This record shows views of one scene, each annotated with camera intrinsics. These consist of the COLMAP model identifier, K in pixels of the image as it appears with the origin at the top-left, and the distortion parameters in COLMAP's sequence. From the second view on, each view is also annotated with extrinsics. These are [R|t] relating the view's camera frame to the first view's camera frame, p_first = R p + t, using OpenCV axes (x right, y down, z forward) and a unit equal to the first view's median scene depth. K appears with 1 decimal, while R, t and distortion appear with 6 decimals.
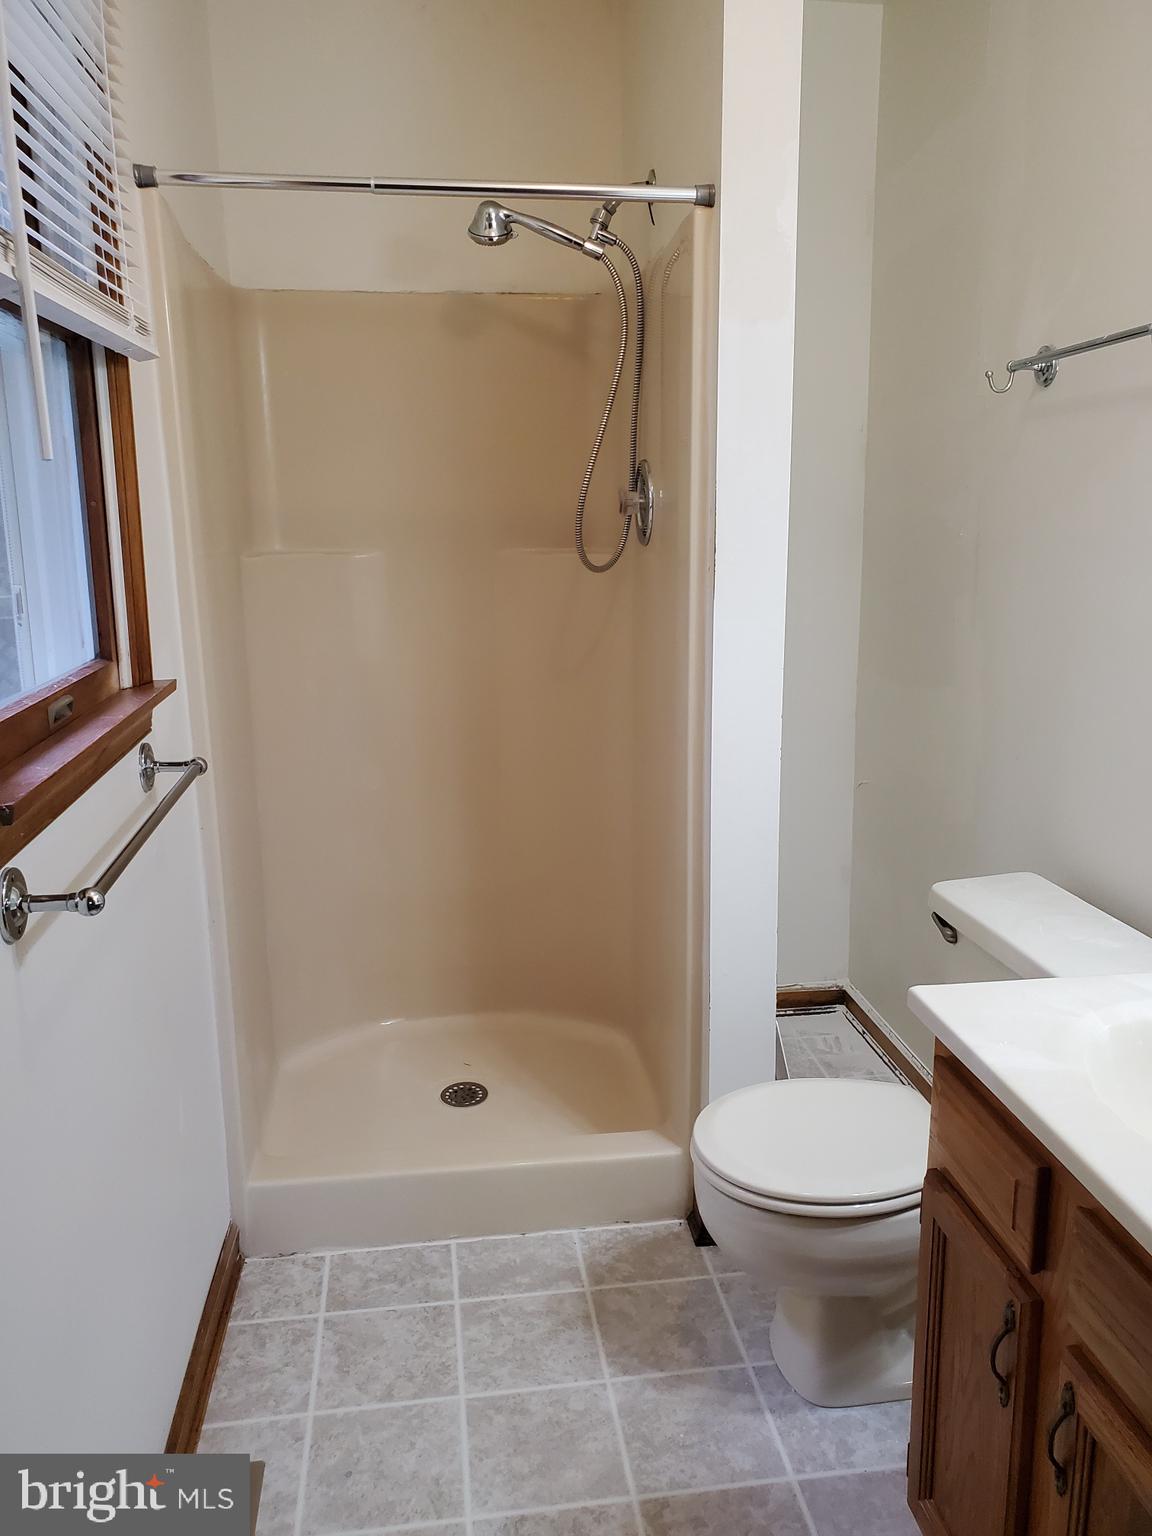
lens RADIAL K [[1172.2, 0, 576.0], [0, 1172.2, 768.0], [0, 0, 1]] dist [0.009933, 0.003600]
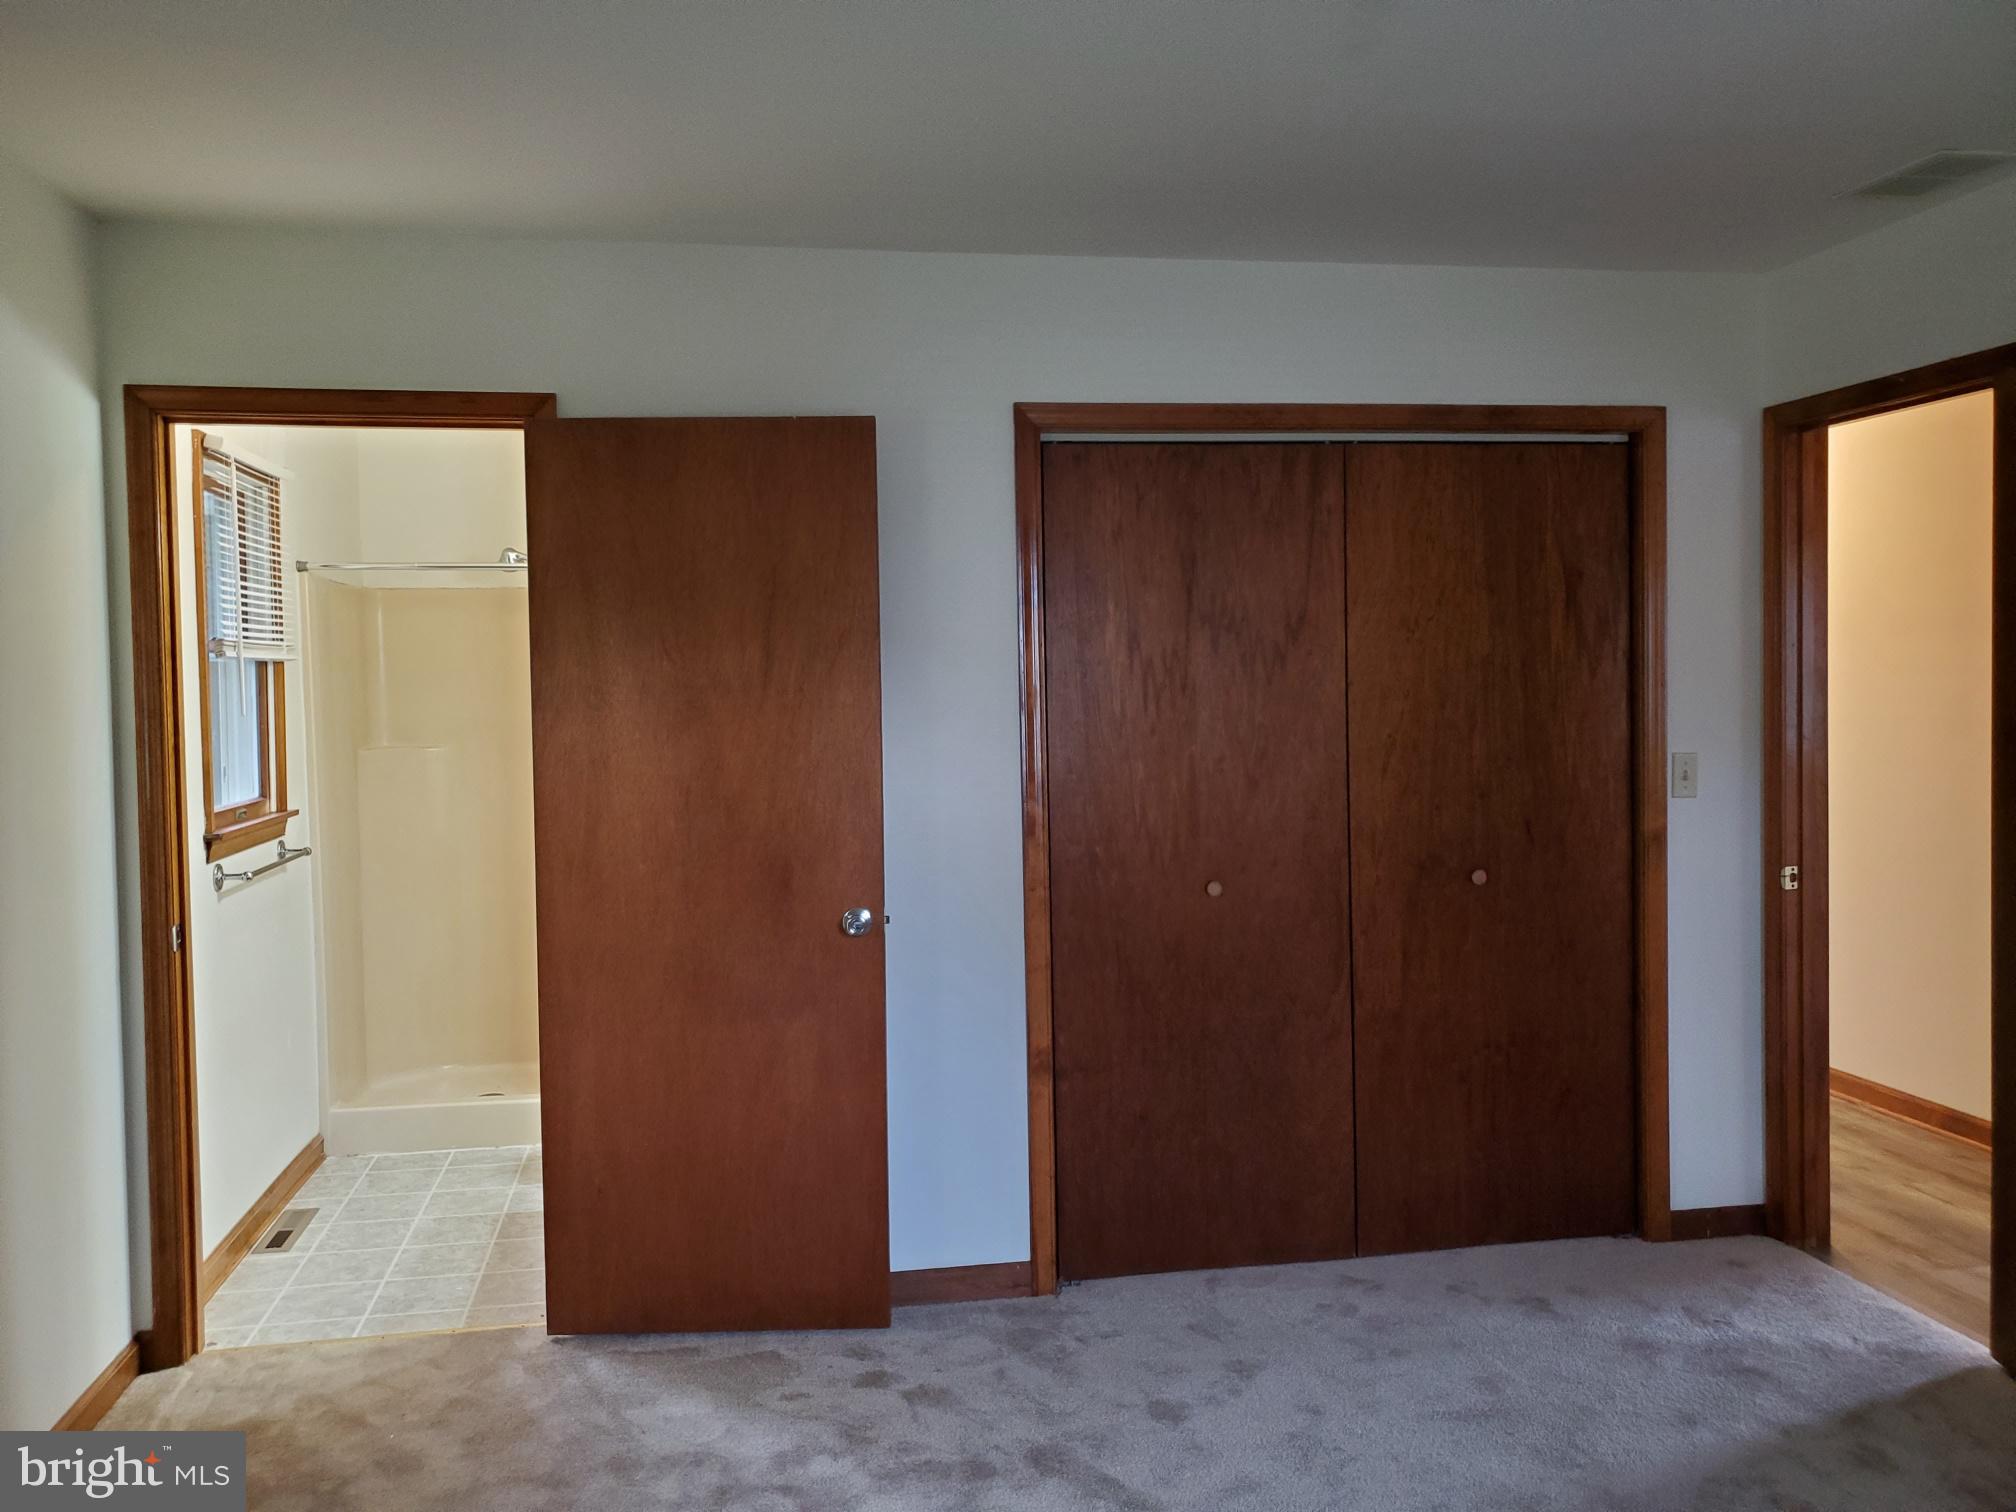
lens RADIAL K [[1613.4, 0, 1008.0], [0, 1613.4, 756.0], [0, 0, 1]] dist [-0.000633, 0.000246]
pose [[0.999385, -0.005341, 0.034658, 0.782430], [0.011396, 0.984154, -0.176951, 0.340076], [-0.033164, 0.177237, 0.983609, -1.786867]]
